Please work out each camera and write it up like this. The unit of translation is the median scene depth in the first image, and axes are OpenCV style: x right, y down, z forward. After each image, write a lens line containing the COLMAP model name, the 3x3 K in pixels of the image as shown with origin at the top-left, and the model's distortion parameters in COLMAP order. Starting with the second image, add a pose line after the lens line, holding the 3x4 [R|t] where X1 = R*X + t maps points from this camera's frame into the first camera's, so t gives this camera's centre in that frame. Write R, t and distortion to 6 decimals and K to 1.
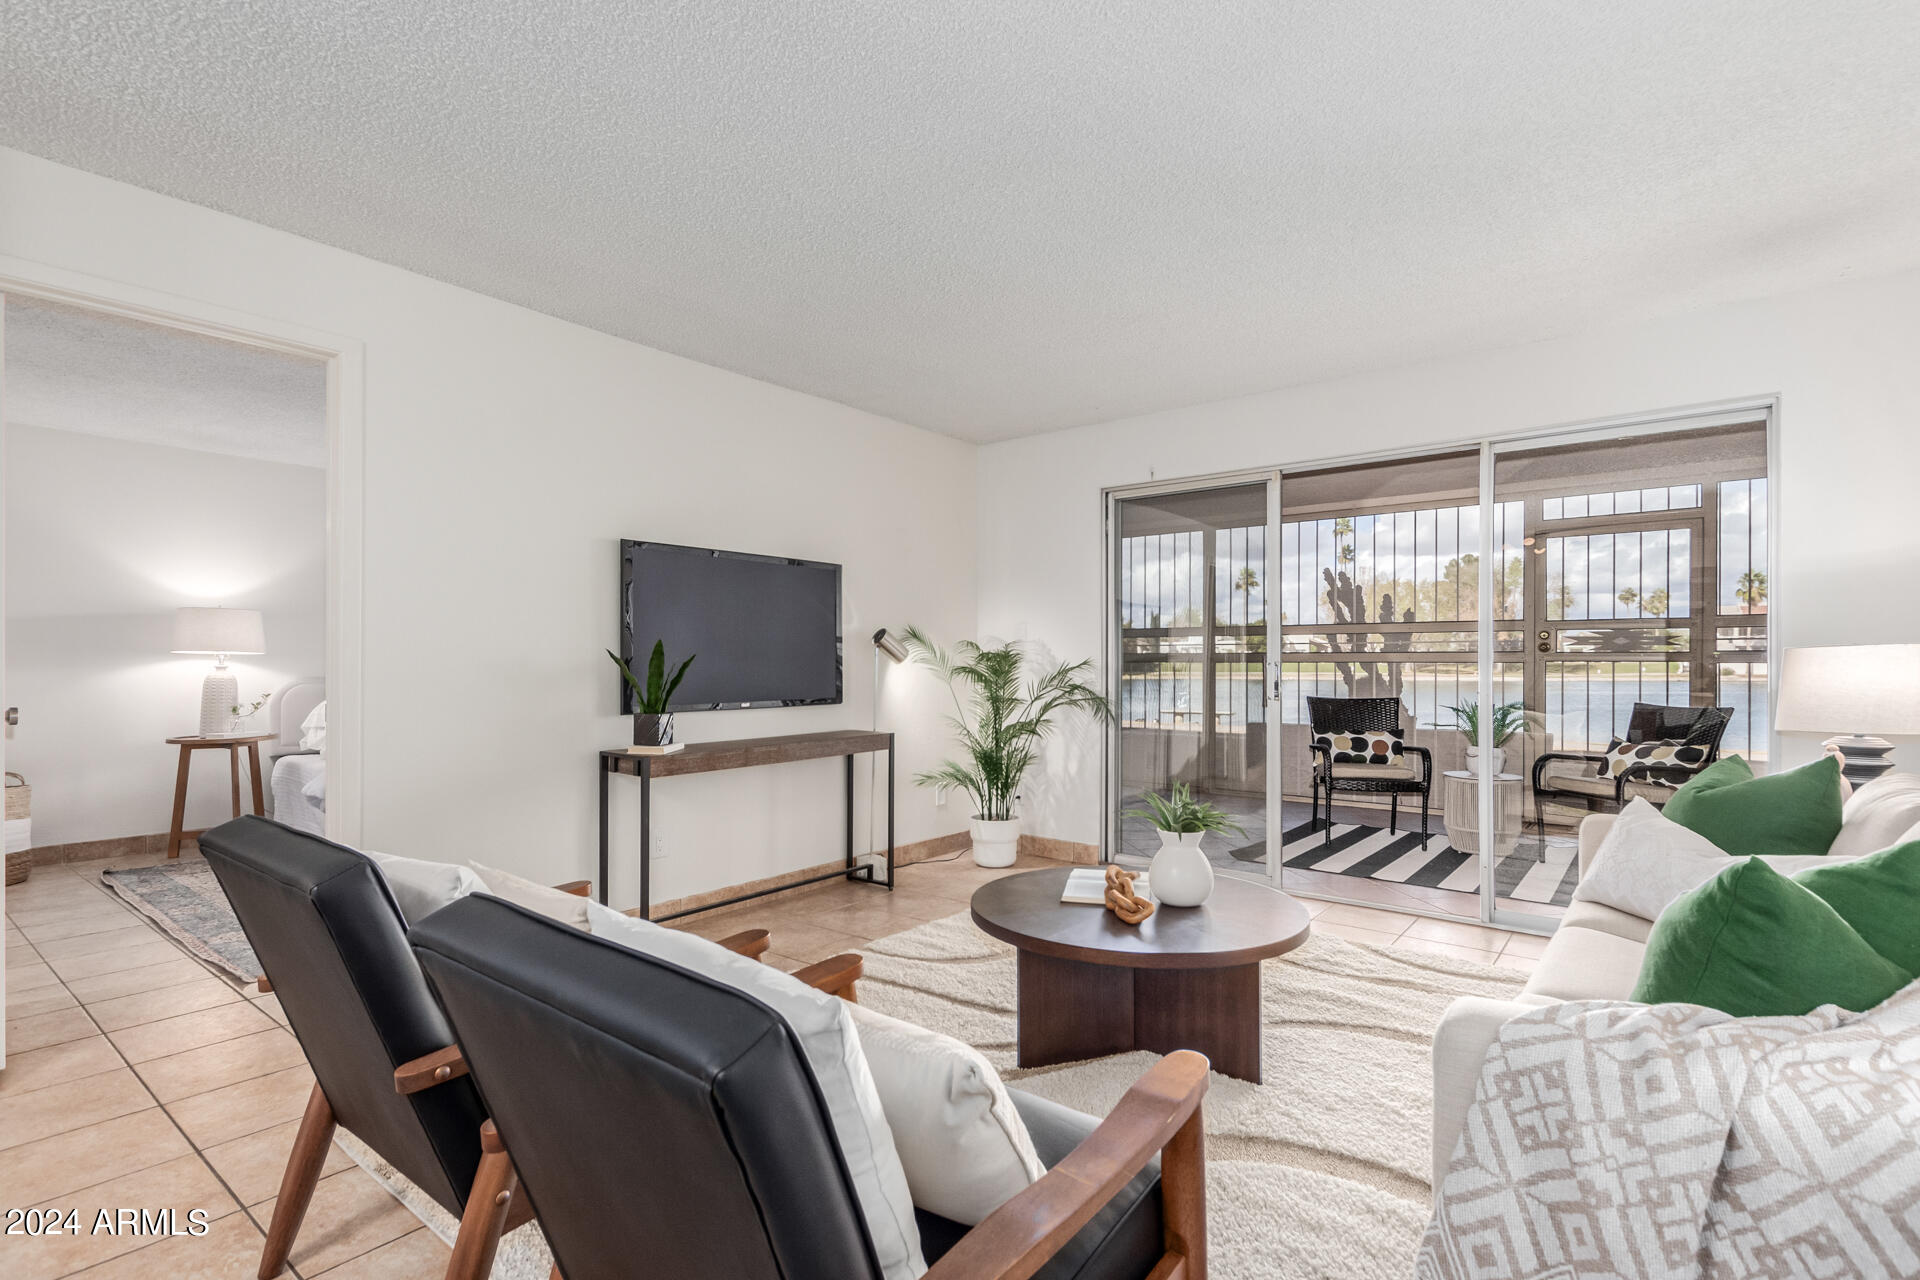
lens RADIAL K [[903.0, 0, 952.8], [0, 903.0, 665.9], [0, 0, 1]] dist [-0.001873, -0.001088]
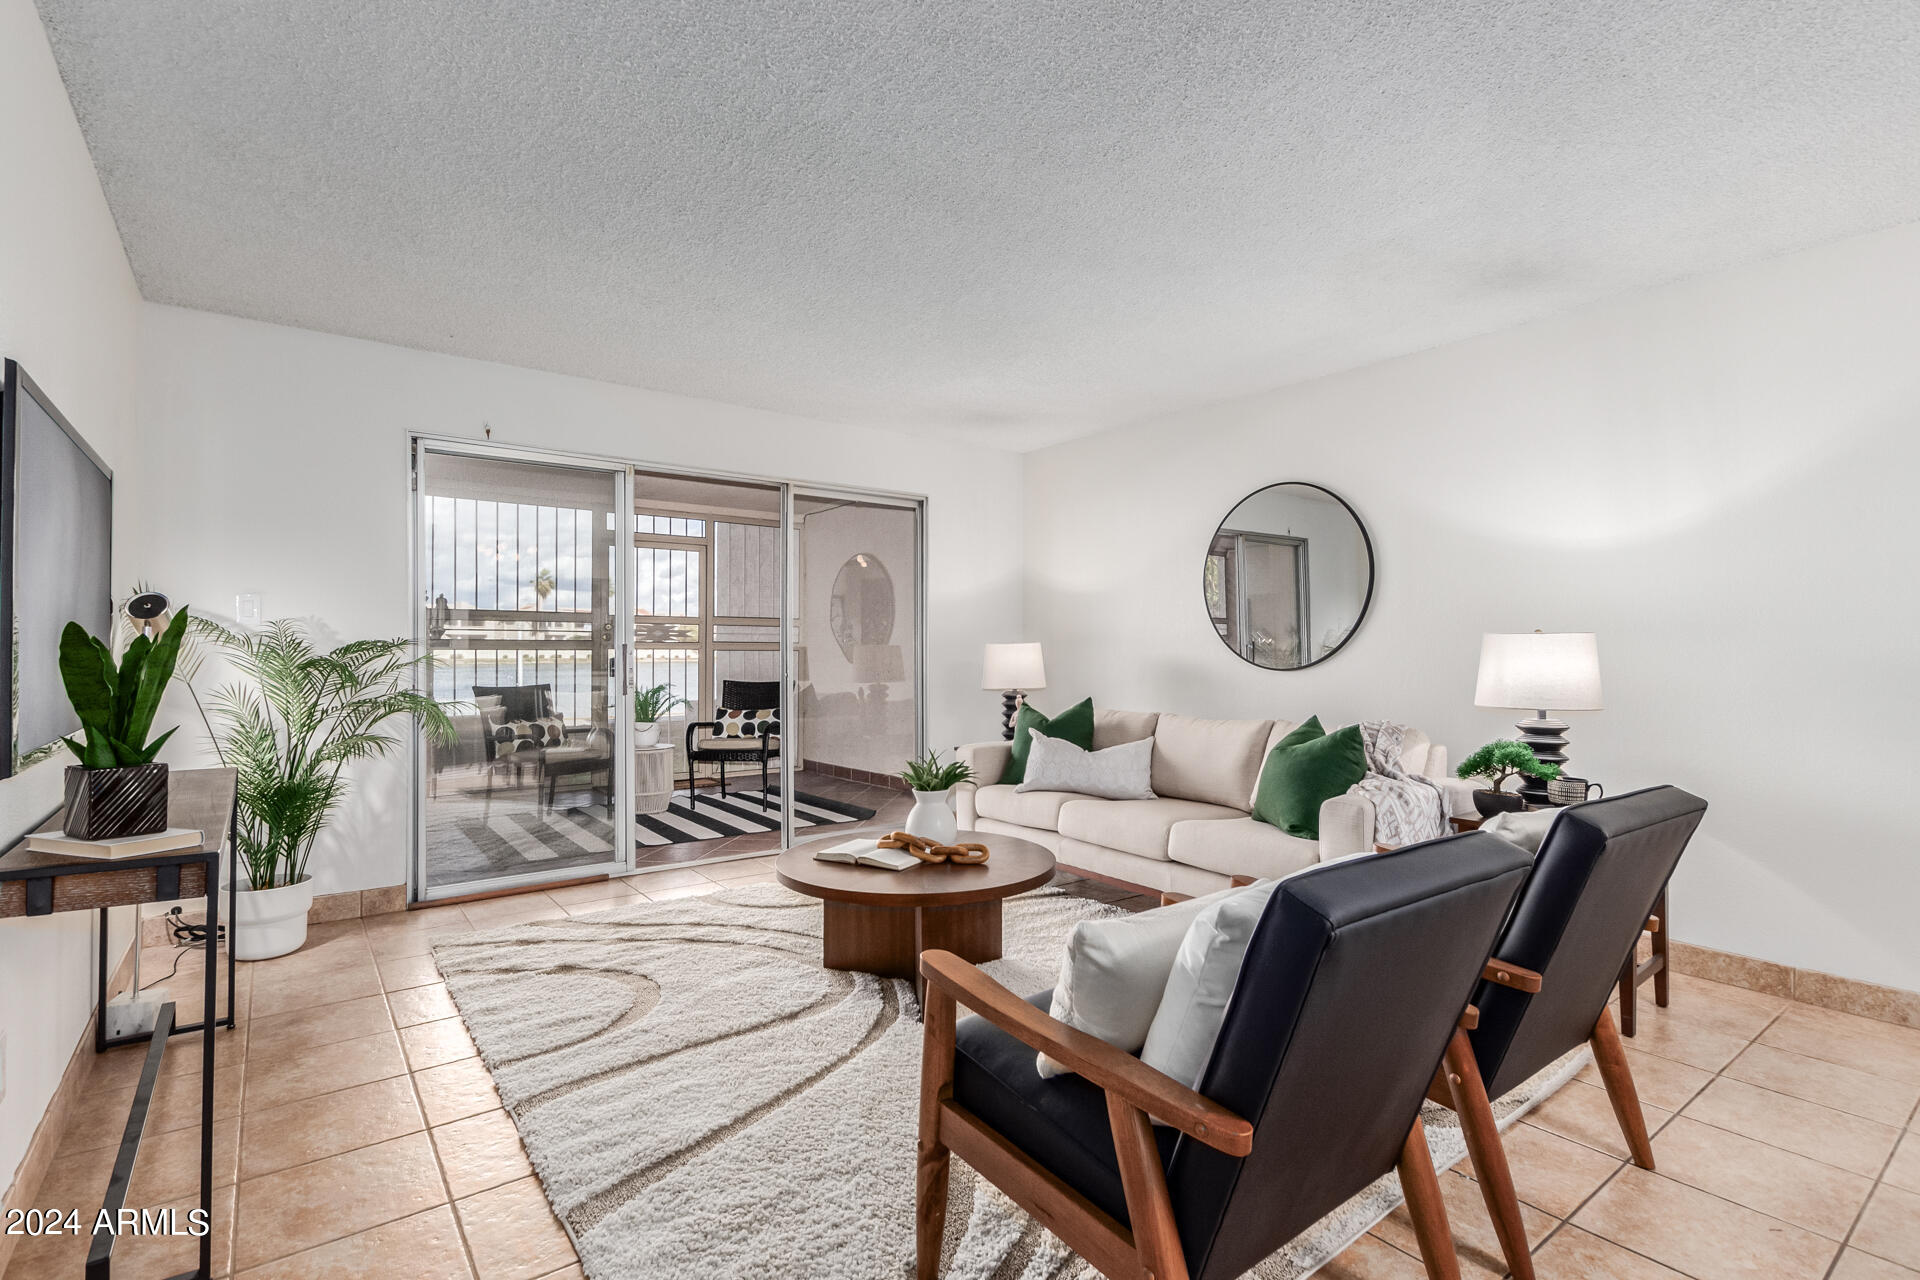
lens RADIAL K [[901.0, 0, 948.8], [0, 901.0, 658.6], [0, 0, 1]] dist [0.001946, -0.000548]
pose [[0.250255, -0.008477, 0.968143, -0.477737], [0.000671, 0.999963, 0.008582, -0.003409], [-0.968180, -0.001498, 0.250251, 0.345300]]
